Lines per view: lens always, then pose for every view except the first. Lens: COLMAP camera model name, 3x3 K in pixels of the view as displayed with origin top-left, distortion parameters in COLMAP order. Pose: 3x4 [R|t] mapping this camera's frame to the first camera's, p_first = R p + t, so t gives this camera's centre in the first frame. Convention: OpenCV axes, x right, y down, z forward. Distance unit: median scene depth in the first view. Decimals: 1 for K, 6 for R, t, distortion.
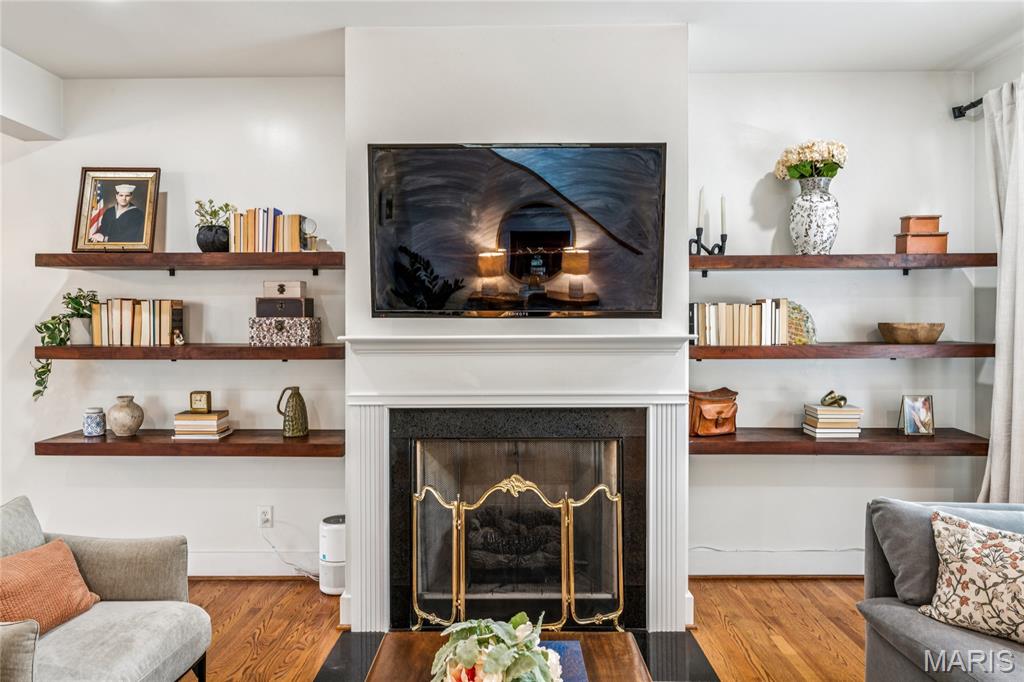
lens RADIAL K [[670.8, 0, 512.8], [0, 670.8, 336.0], [0, 0, 1]] dist [0.009367, 0.003420]
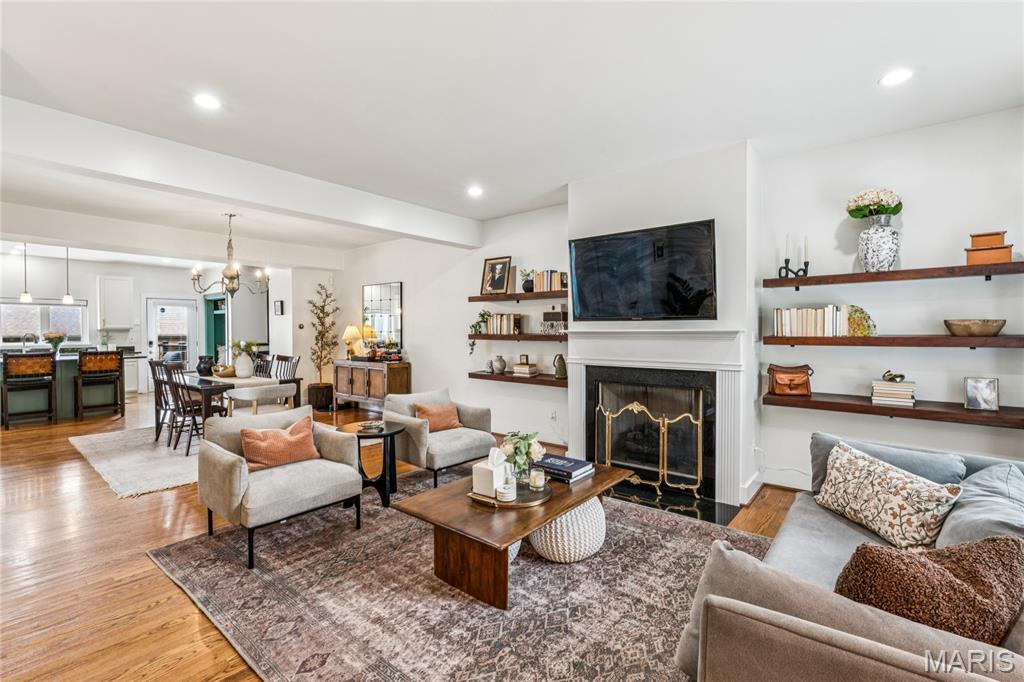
lens RADIAL K [[452.8, 0, 512.7], [0, 452.8, 338.2], [0, 0, 1]] dist [-0.001512, -0.000394]
pose [[0.780133, 0.011451, -0.625509, 0.449812], [0.000198, 0.999828, 0.018551, -0.000682], [0.625614, -0.014596, 0.779996, -0.195621]]
